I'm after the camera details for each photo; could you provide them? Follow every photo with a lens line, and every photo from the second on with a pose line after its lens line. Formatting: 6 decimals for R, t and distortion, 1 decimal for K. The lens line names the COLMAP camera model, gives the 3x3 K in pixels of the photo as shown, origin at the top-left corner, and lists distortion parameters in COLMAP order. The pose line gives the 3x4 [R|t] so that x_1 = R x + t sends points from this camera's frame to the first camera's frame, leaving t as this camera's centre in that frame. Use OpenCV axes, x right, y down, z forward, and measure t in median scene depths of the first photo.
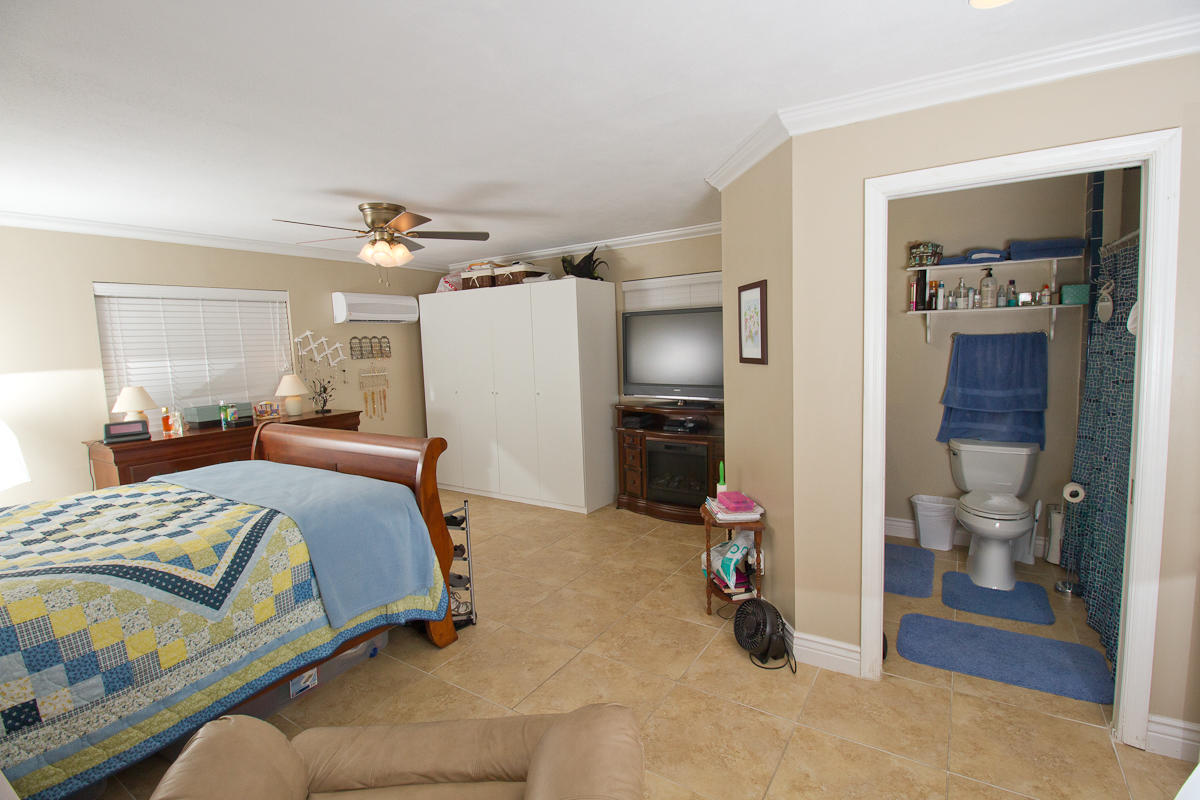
lens RADIAL K [[549.6, 0, 602.1], [0, 549.6, 393.6], [0, 0, 1]] dist [-0.000377, -0.015073]
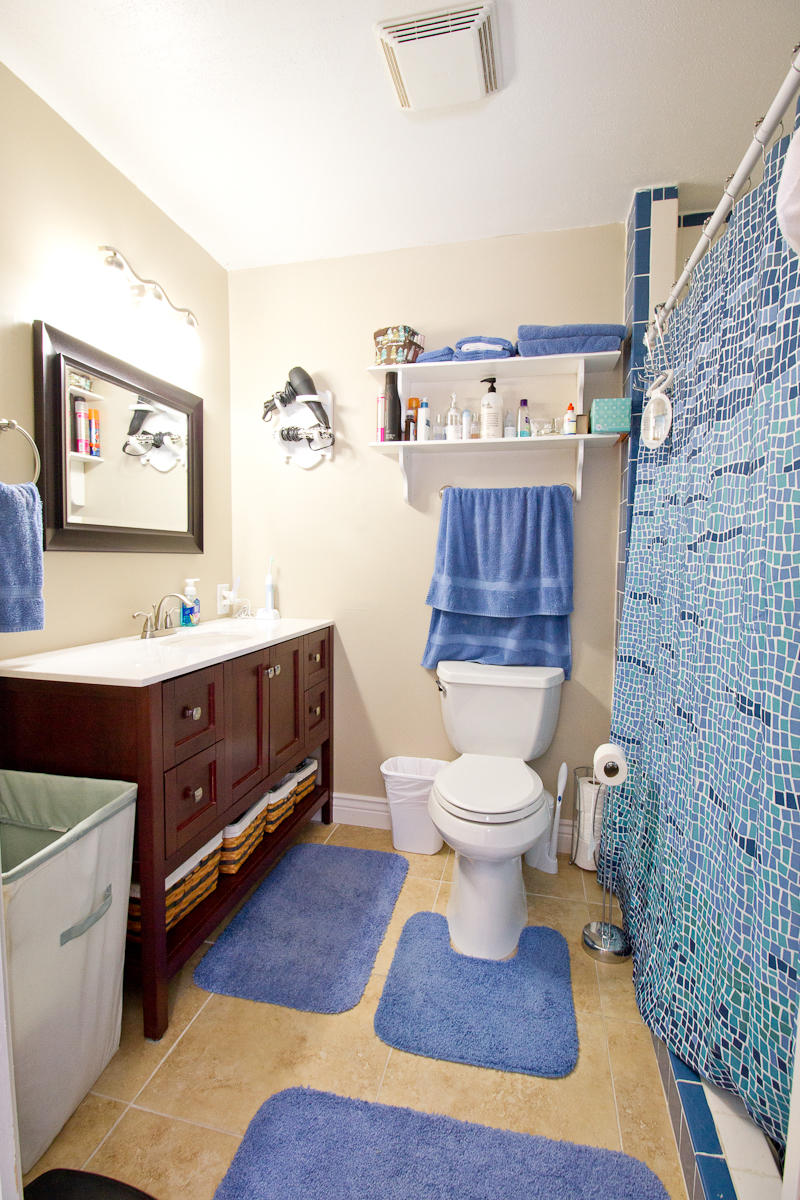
lens RADIAL K [[549.6, 0, 400.1], [0, 549.6, 590.3], [0, 0, 1]] dist [-0.000377, -0.015073]
pose [[0.942626, 0.017672, 0.333383, 0.419435], [-0.006830, 0.999410, -0.033665, 0.026177], [-0.333782, 0.029457, 0.942190, 0.474873]]
